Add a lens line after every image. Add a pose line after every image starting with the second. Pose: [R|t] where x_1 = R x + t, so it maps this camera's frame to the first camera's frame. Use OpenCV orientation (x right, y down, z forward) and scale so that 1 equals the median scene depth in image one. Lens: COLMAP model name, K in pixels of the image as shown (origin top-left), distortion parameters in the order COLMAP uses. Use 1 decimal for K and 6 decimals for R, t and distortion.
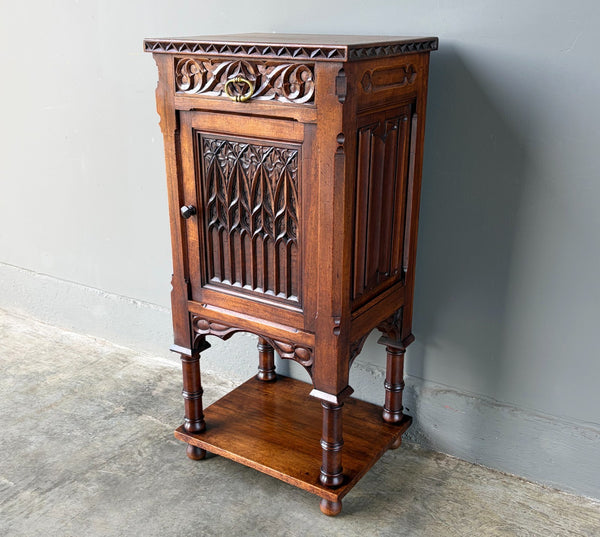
lens RADIAL K [[711.9, 0, 302.3], [0, 711.9, 291.6], [0, 0, 1]] dist [0.119762, -0.375444]
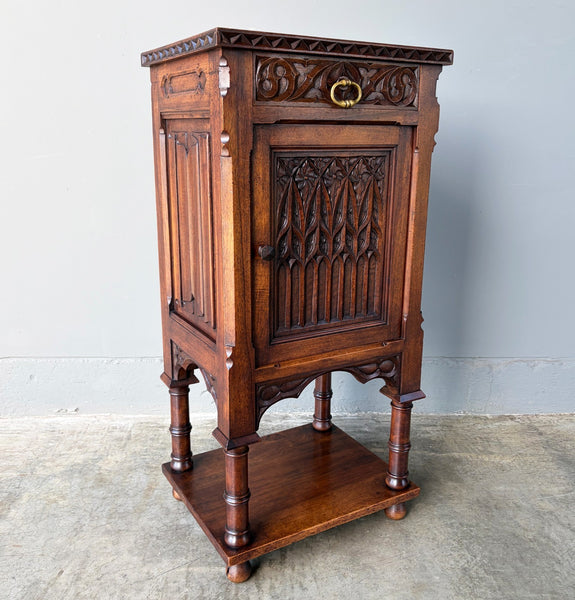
lens RADIAL K [[606.5, 0, 285.6], [0, 606.5, 293.4], [0, 0, 1]] dist [0.026553, -0.020273]
pose [[0.455547, -0.227120, 0.860752, -0.729879], [0.321198, 0.943710, 0.079018, -0.113236], [-0.830247, 0.240475, 0.502854, 0.644264]]
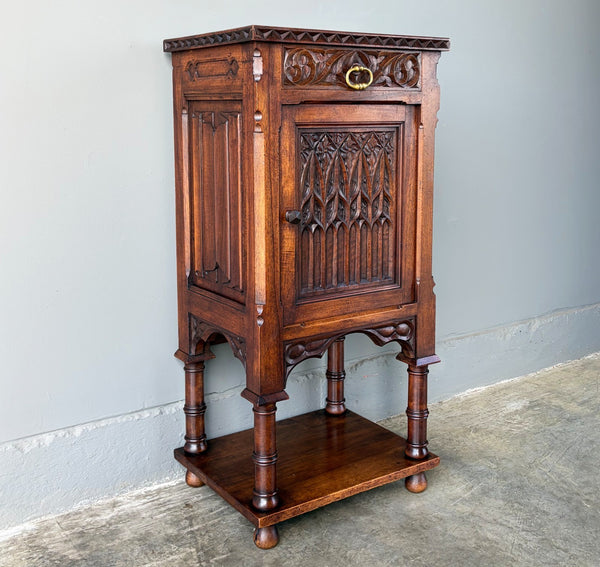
lens RADIAL K [[793.5, 0, 312.1], [0, 793.5, 217.5], [0, 0, 1]] dist [0.056381, -0.106038]
pose [[0.378477, -0.126477, 0.916929, -1.029043], [0.342304, 0.939516, -0.011699, -0.090344], [-0.859990, 0.318296, 0.398879, 0.582588]]
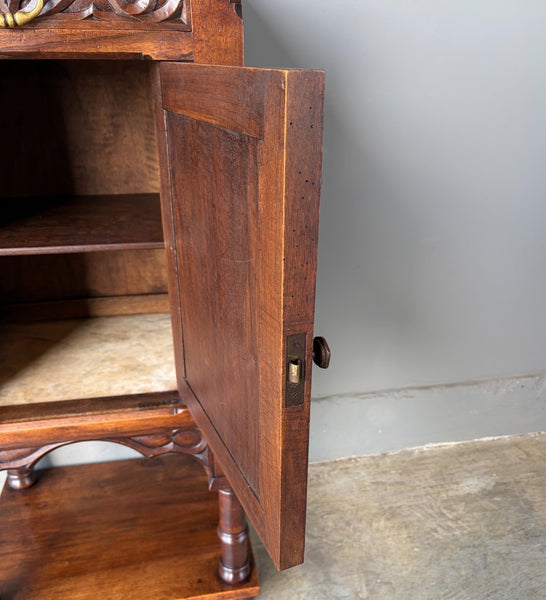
lens RADIAL K [[563.2, 0, 275.6], [0, 563.2, 342.1], [0, 0, 1]] dist [0.009561, -0.025822]
pose [[0.717764, -0.310937, 0.623003, -0.231980], [0.247630, 0.950248, 0.188968, -0.075767], [-0.650764, 0.018640, 0.759051, 0.518976]]
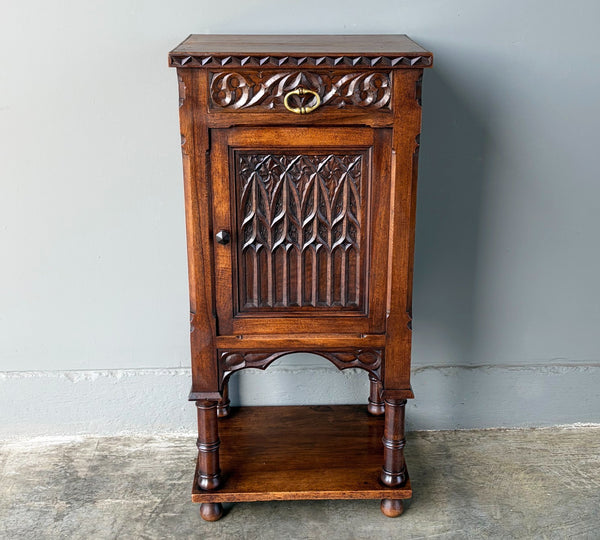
lens RADIAL K [[868.2, 0, 314.4], [0, 868.2, 265.9], [0, 0, 1]] dist [0.175525, -0.639976]
pose [[0.819759, -0.188039, 0.540959, -0.656842], [0.208151, 0.977791, 0.024456, -0.077895], [-0.533543, 0.092553, 0.840693, 0.018279]]
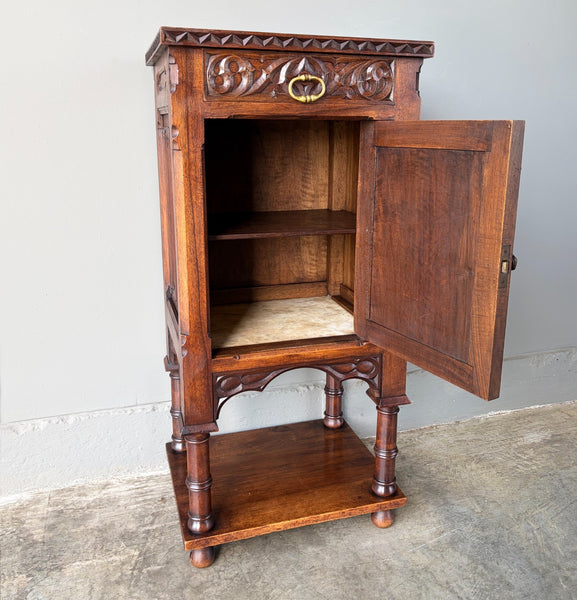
lens RADIAL K [[589.8, 0, 297.2], [0, 589.8, 271.9], [0, 0, 1]] dist [0.027971, -0.020788]
pose [[0.635472, -0.181005, 0.750608, -0.601780], [0.278350, 0.960471, -0.004042, -0.054368], [-0.720206, 0.211500, 0.660735, 0.496552]]
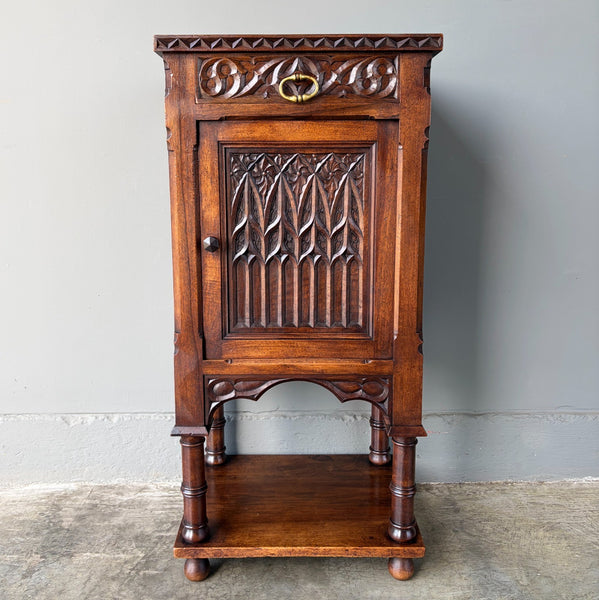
lens RADIAL K [[613.4, 0, 290.2], [0, 613.4, 268.0], [0, 0, 1]] dist [0.035417, -0.025317]
pose [[0.841025, -0.089051, 0.533617, -0.452618], [0.203029, 0.966219, -0.158746, 0.043032], [-0.501454, 0.241849, 0.830694, 0.375963]]
